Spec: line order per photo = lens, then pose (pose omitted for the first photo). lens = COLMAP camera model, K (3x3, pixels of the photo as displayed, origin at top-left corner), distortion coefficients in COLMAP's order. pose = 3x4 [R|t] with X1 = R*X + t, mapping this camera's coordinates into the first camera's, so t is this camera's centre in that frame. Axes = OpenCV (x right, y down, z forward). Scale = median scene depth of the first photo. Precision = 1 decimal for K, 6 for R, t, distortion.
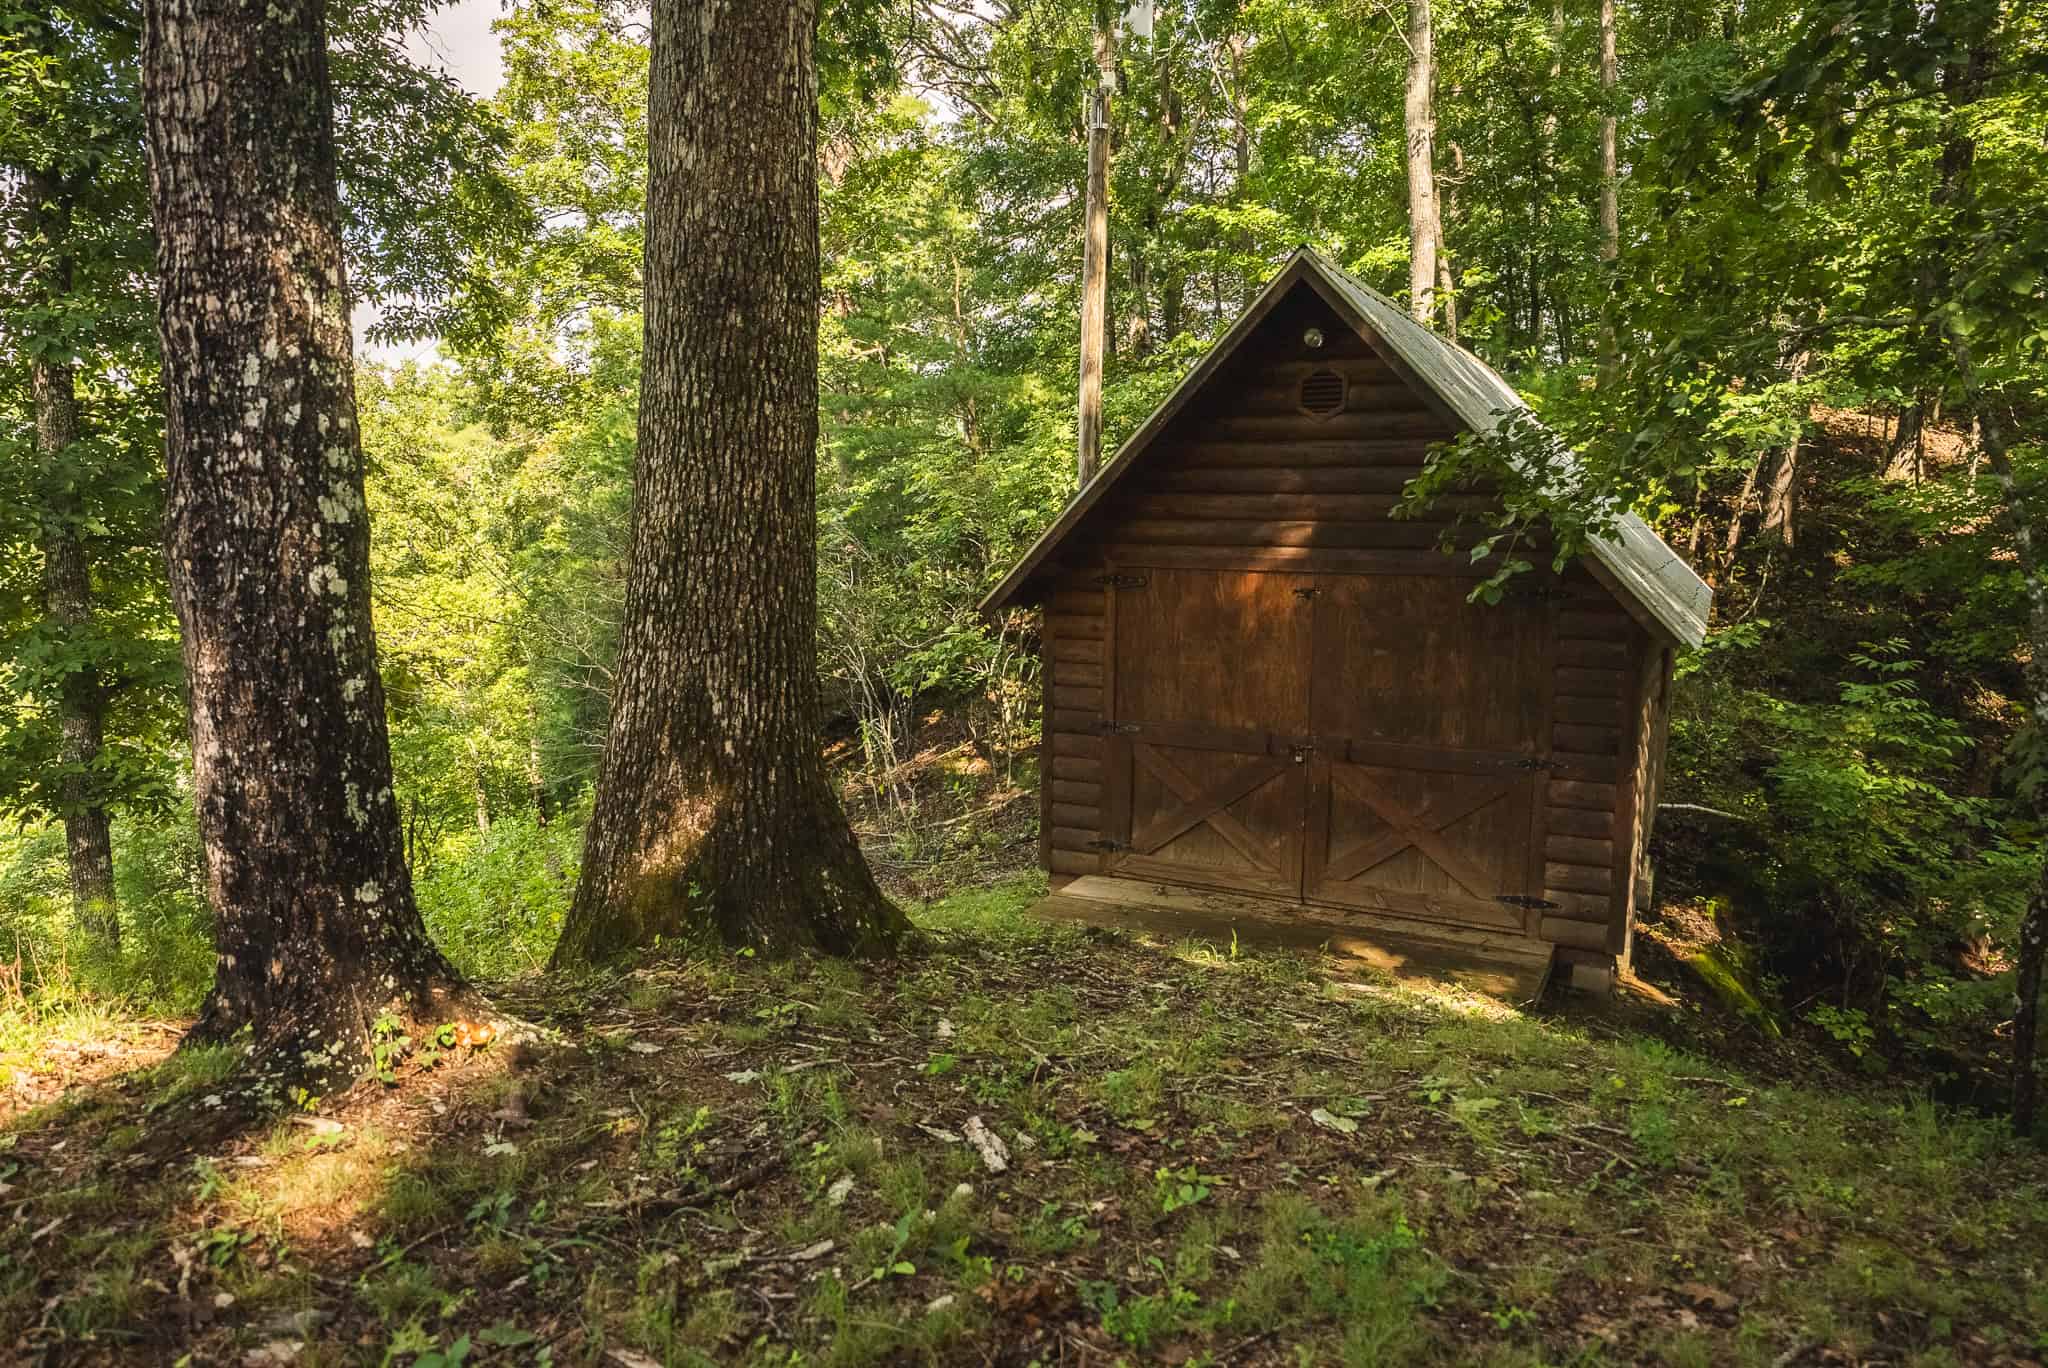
lens RADIAL K [[1360.7, 0, 1032.4], [0, 1360.7, 679.5], [0, 0, 1]] dist [0.036205, -0.004699]
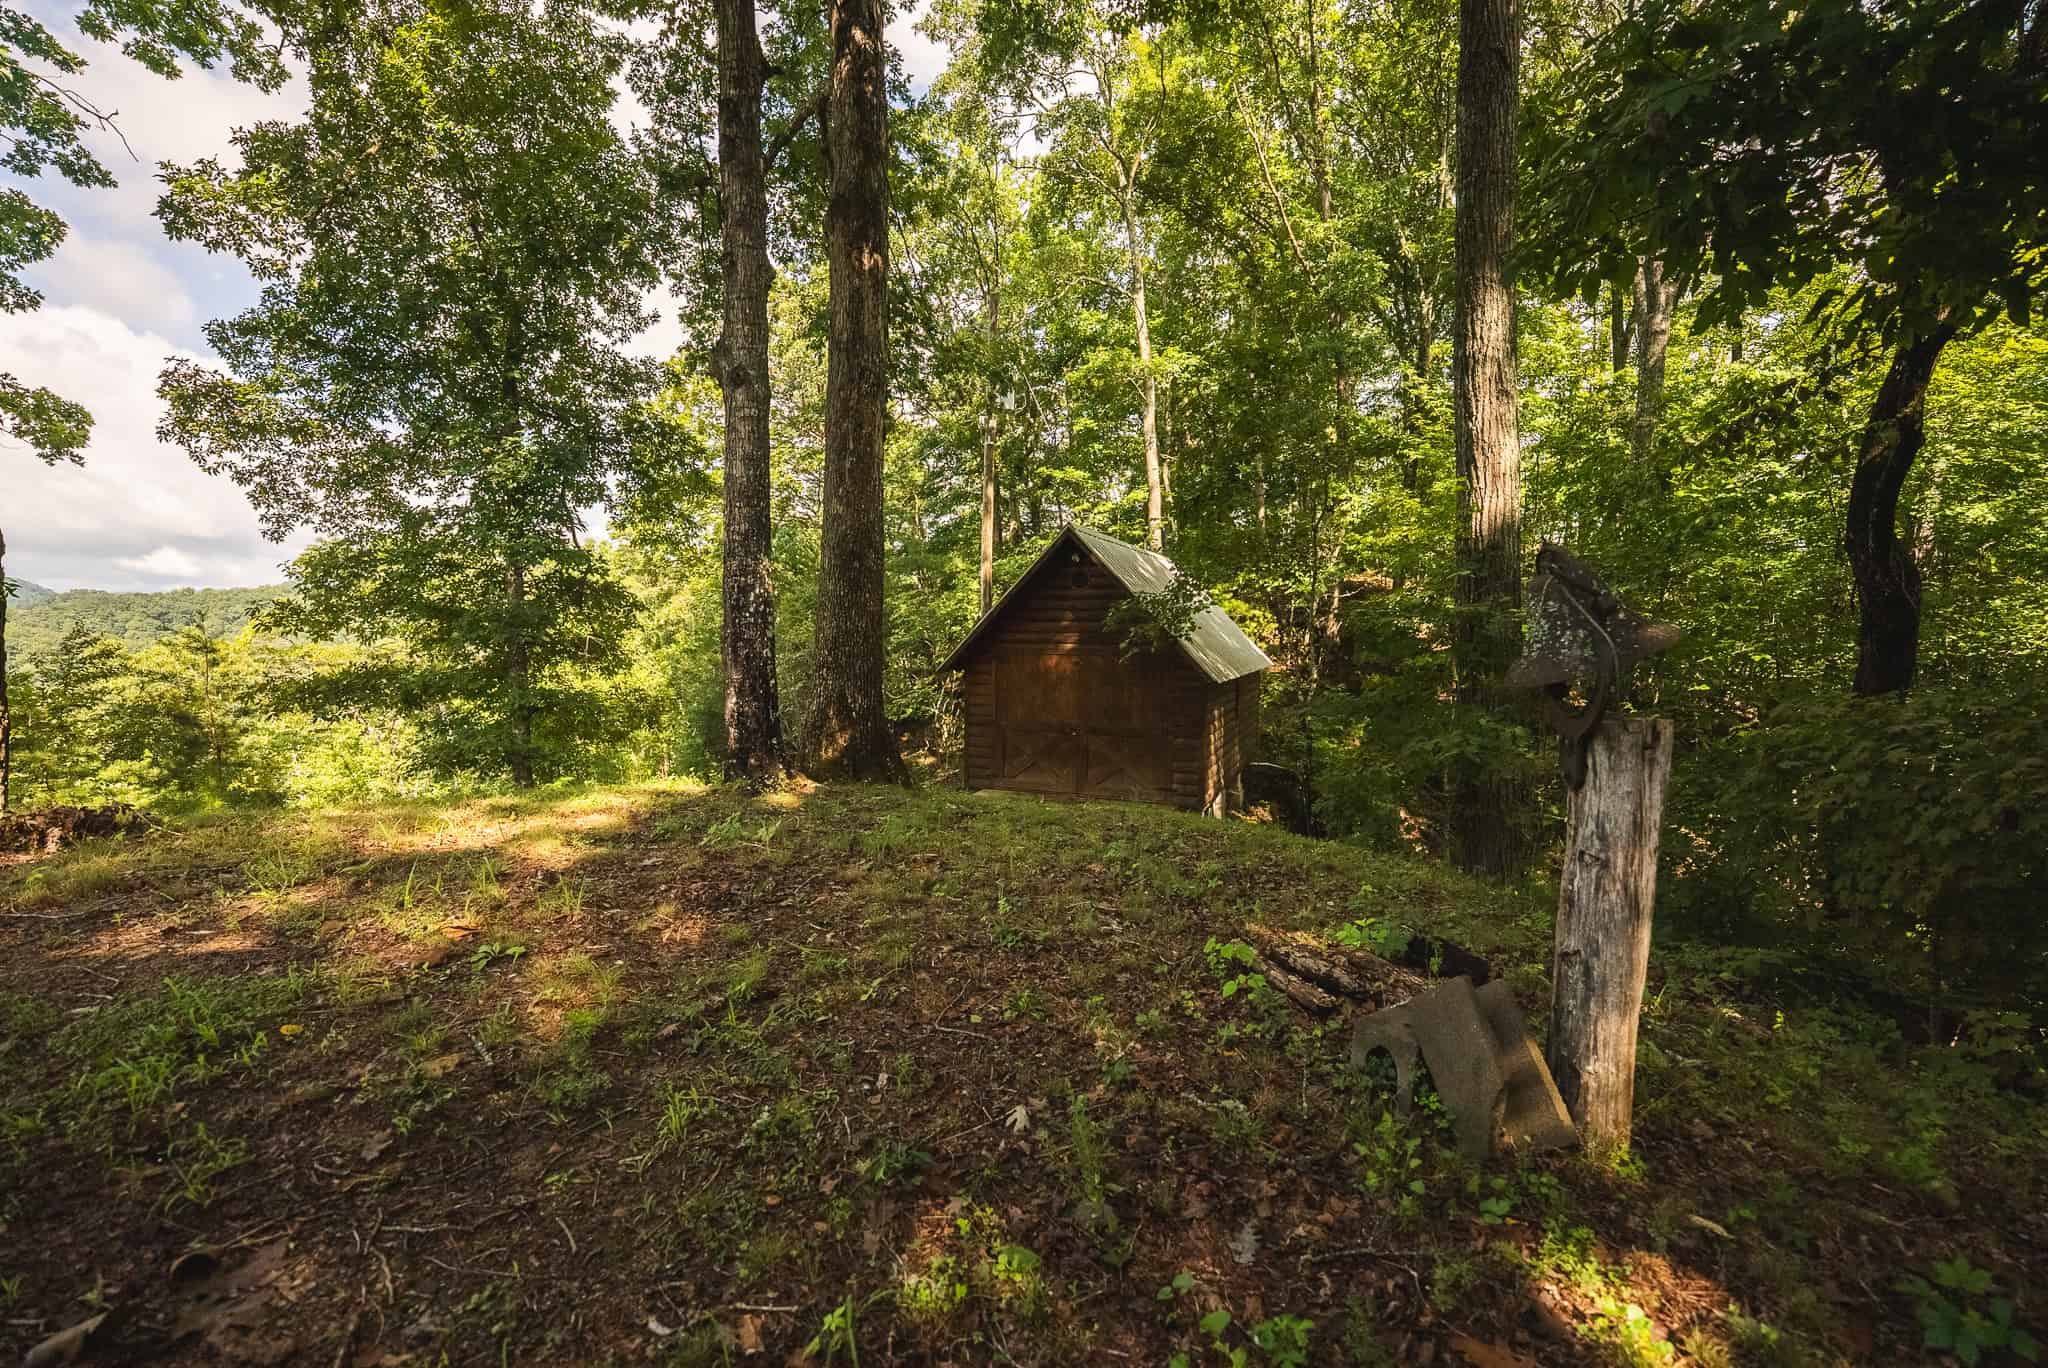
lens RADIAL K [[838.5, 0, 1043.4], [0, 838.5, 691.0], [0, 0, 1]] dist [-0.035049, 0.006368]
pose [[0.994642, -0.008700, 0.103016, -0.002923], [0.013175, 0.998995, -0.042834, 0.021057], [-0.102539, 0.043961, 0.993757, -0.200475]]
